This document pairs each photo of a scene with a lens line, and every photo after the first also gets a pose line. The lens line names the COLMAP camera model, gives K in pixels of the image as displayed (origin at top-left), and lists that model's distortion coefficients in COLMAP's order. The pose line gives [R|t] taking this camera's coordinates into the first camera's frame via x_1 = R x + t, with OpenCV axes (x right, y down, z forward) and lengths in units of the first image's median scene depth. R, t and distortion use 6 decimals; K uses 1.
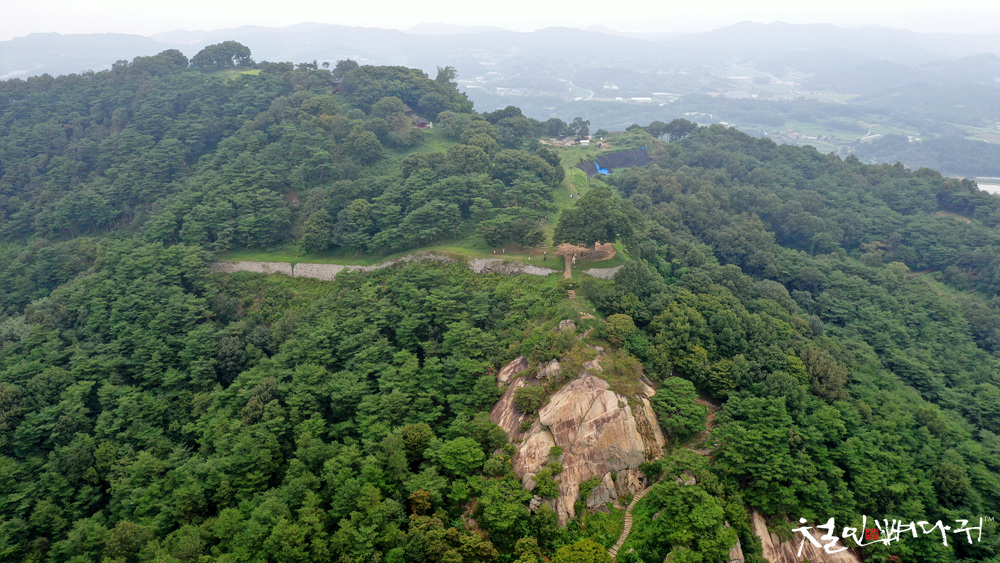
lens RADIAL K [[783.9, 0, 500.0], [0, 783.9, 281.5], [0, 0, 1]] dist [-0.004272, -0.003308]
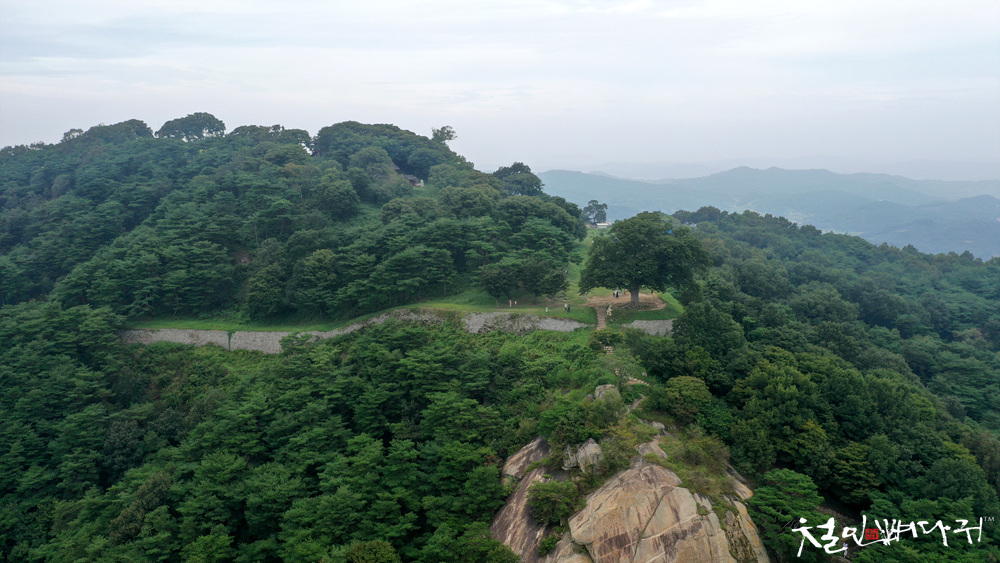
lens RADIAL K [[783.9, 0, 500.0], [0, 783.9, 281.5], [0, 0, 1]] dist [-0.004272, -0.003308]
pose [[0.999971, 0.007159, -0.002666, -0.003669], [-0.007524, 0.983287, -0.181905, 0.077515], [0.001319, 0.181919, 0.983313, 0.299502]]
